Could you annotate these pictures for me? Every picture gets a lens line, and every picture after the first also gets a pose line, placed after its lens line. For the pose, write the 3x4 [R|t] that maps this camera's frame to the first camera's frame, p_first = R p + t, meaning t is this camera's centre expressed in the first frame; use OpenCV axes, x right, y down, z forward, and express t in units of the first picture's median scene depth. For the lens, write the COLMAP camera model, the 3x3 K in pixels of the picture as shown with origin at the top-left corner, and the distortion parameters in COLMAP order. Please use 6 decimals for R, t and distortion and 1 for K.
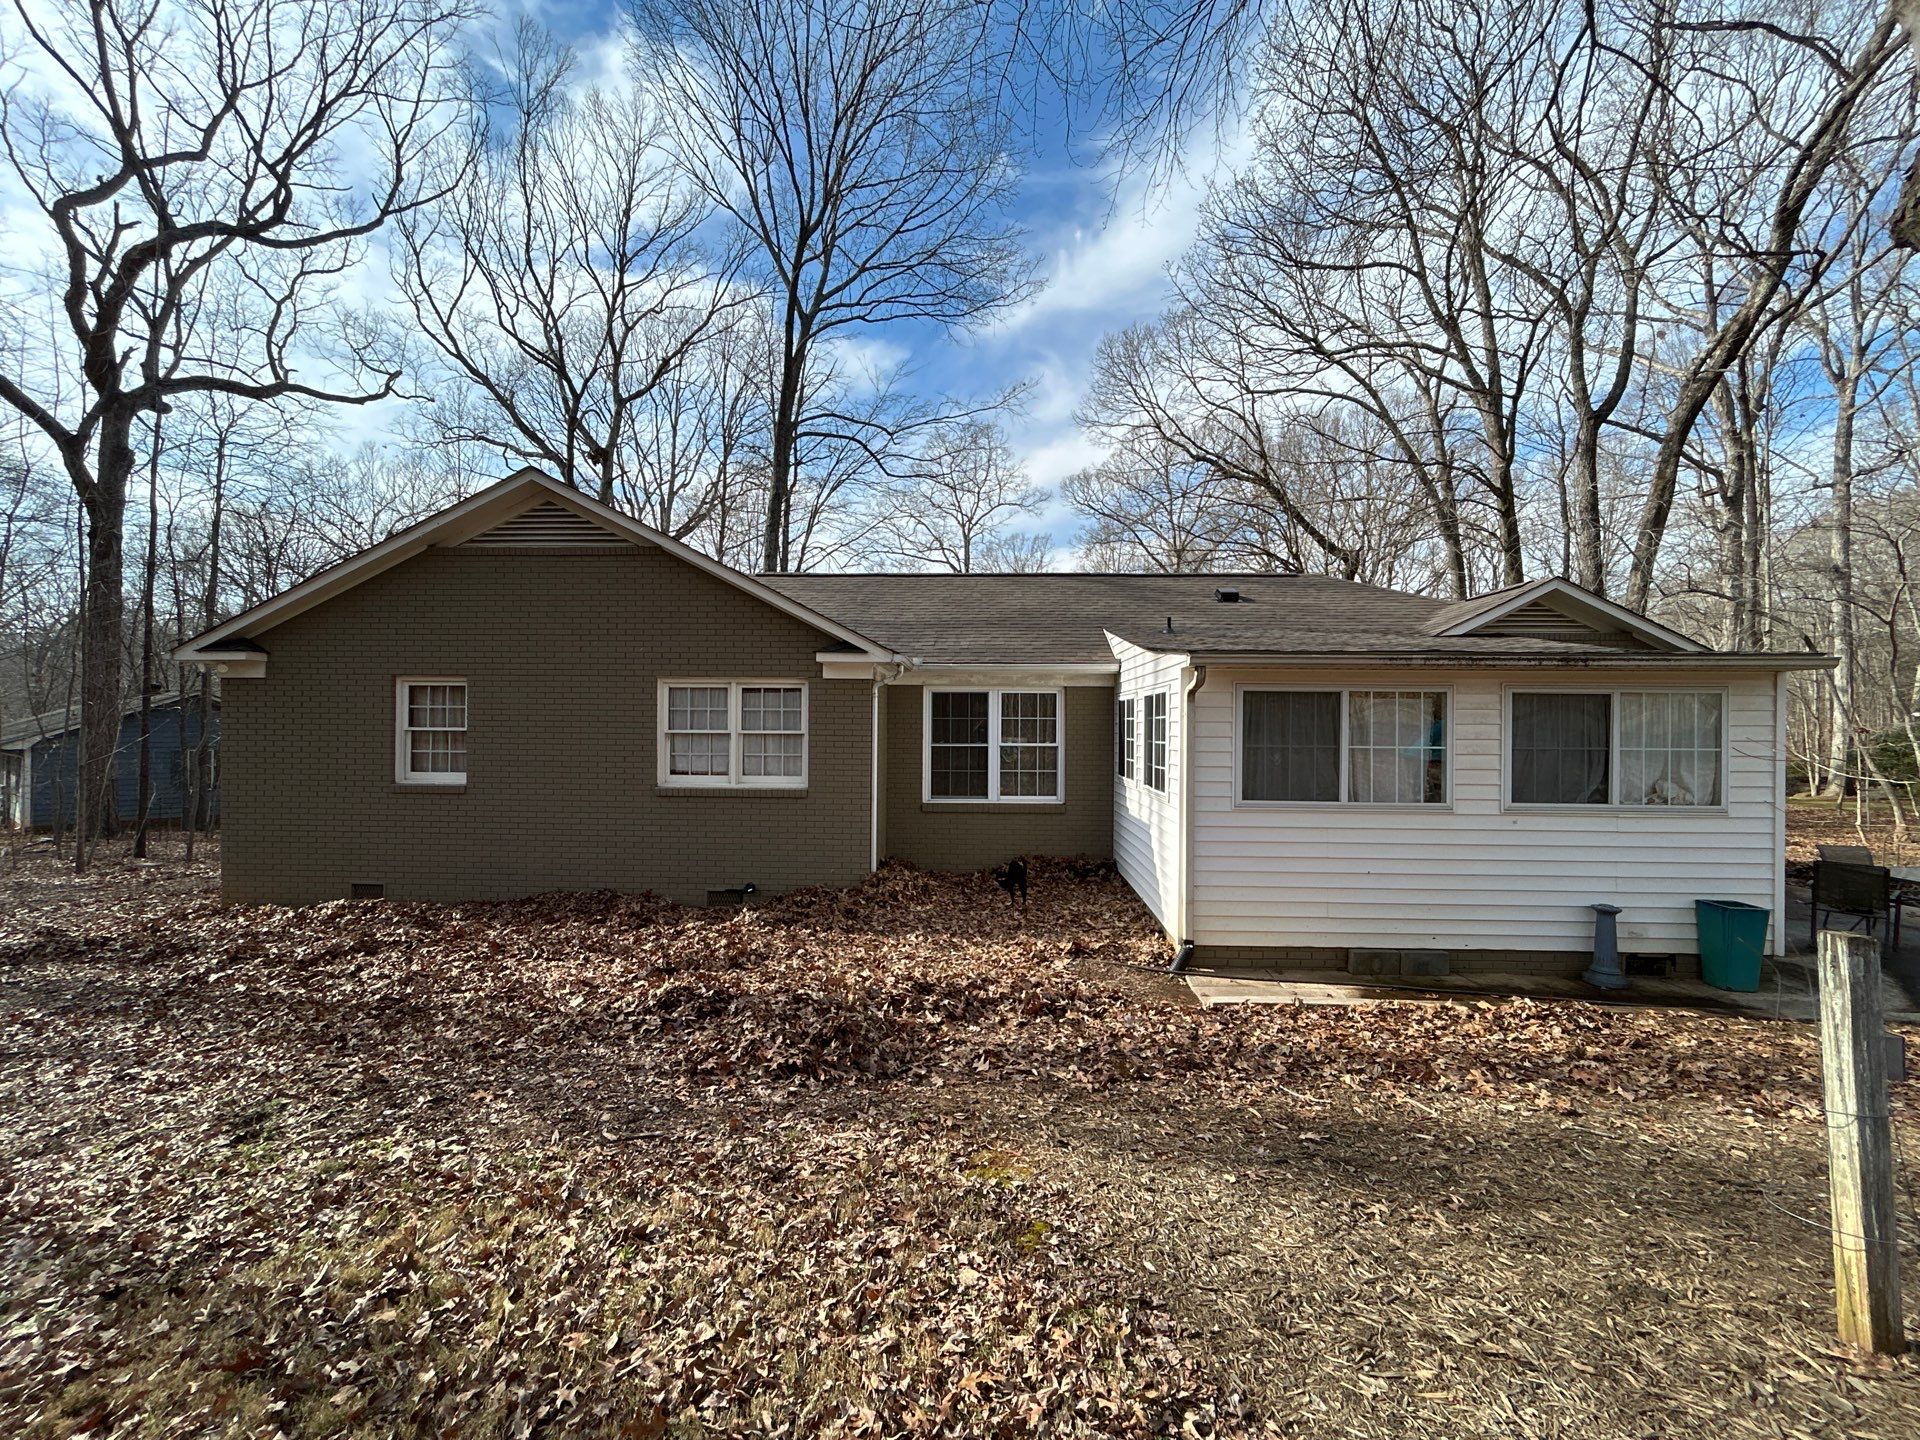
lens RADIAL K [[780.2, 0, 960.0], [0, 780.2, 720.0], [0, 0, 1]] dist [-0.001591, 0.000304]
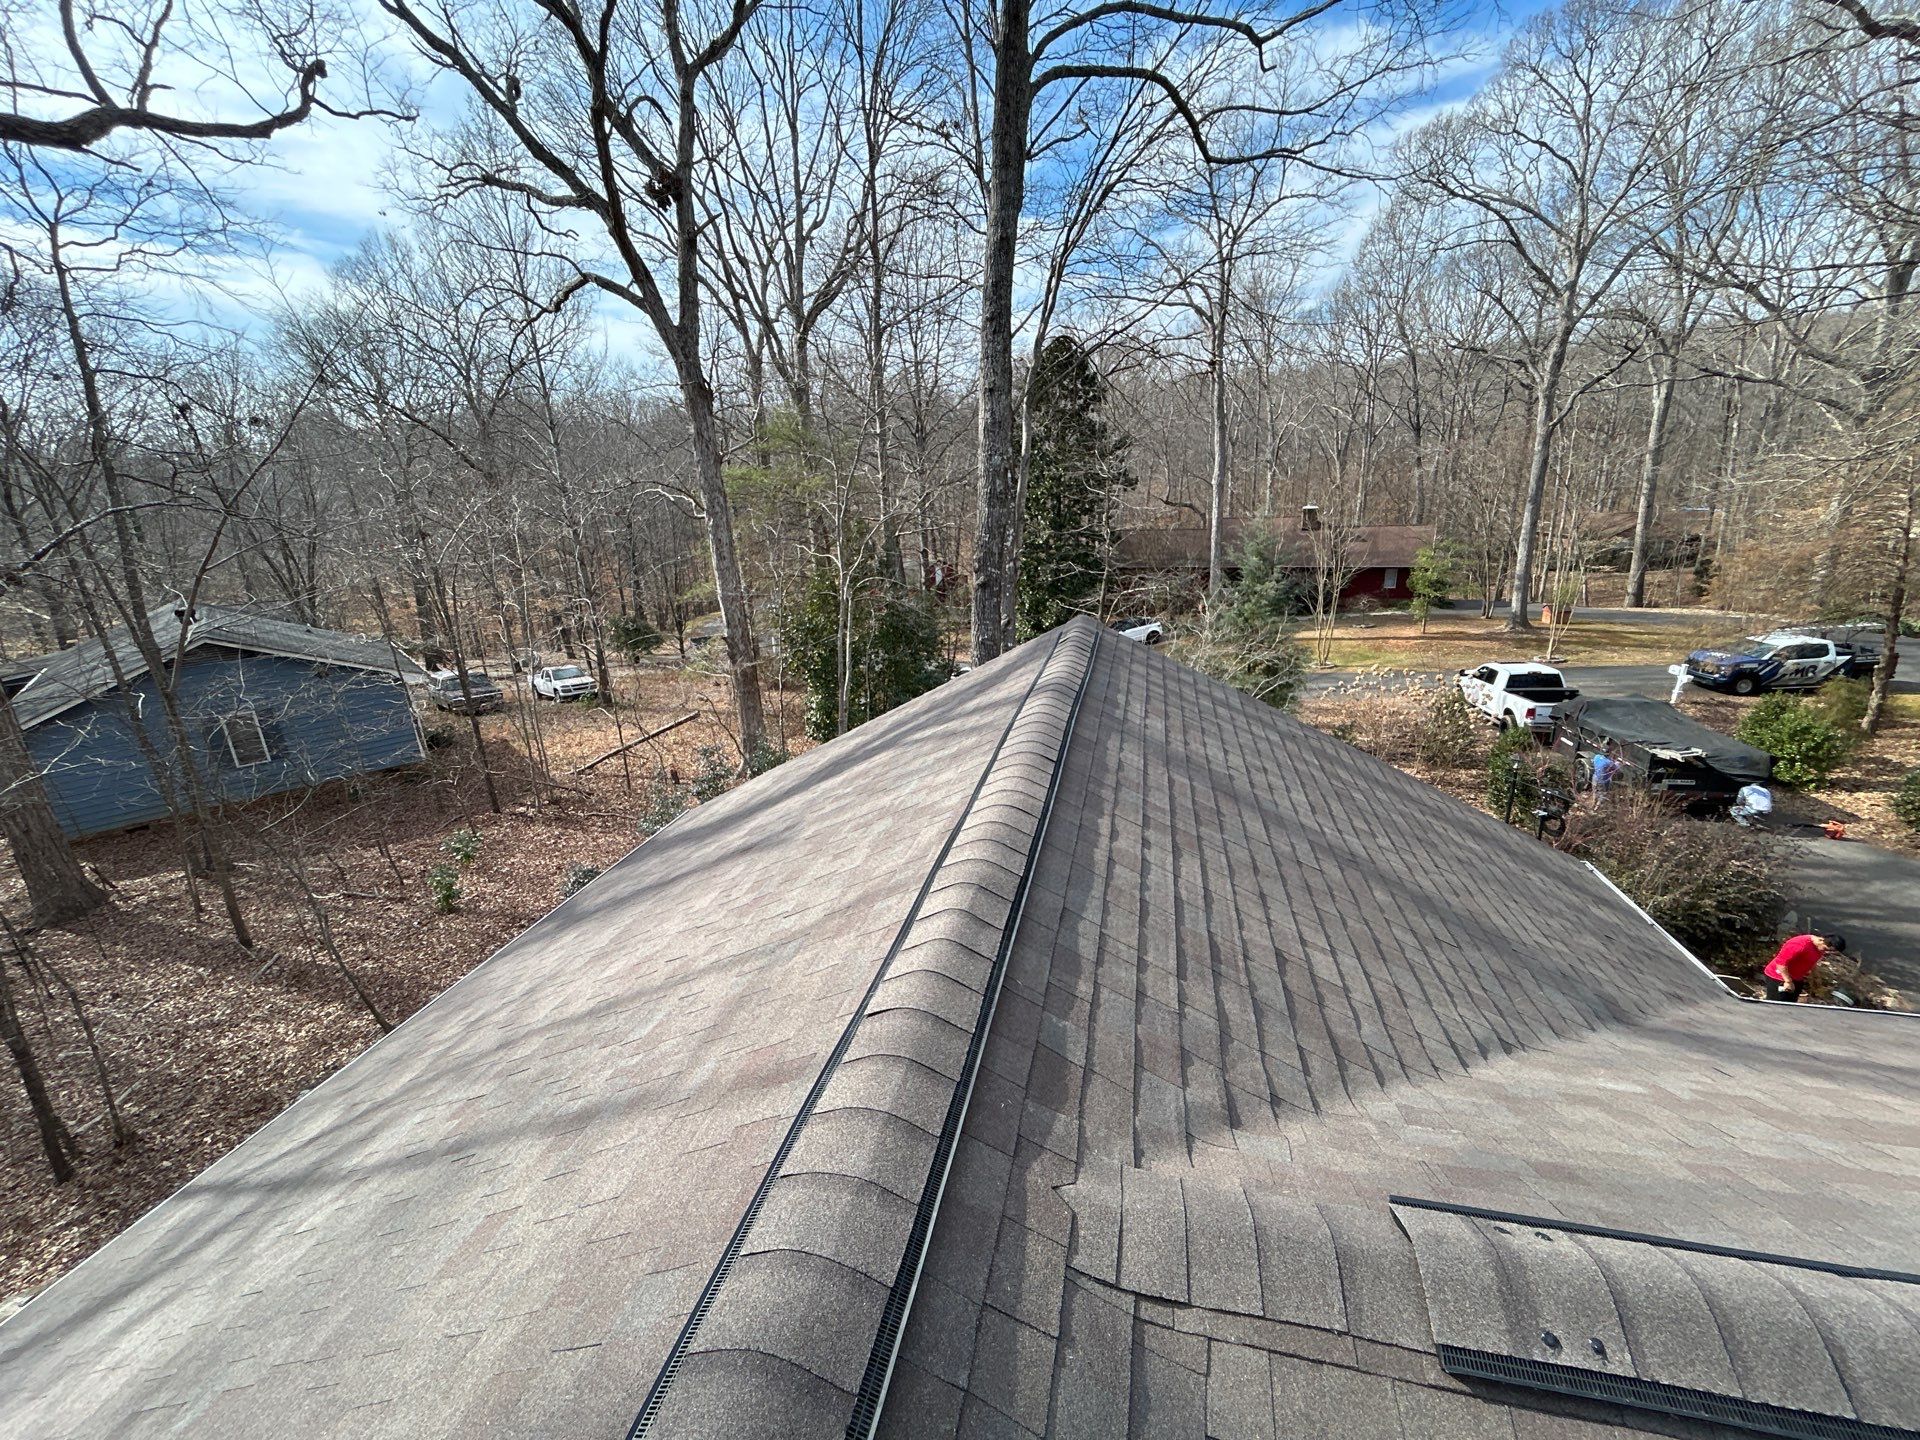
lens RADIAL K [[780.2, 0, 960.0], [0, 780.2, 720.0], [0, 0, 1]] dist [-0.001591, 0.000304]
pose [[0.977817, 0.015441, -0.208890, -0.123306], [0.047985, 0.954243, 0.295156, -0.123873], [0.203889, -0.298633, 0.932335, 0.390921]]
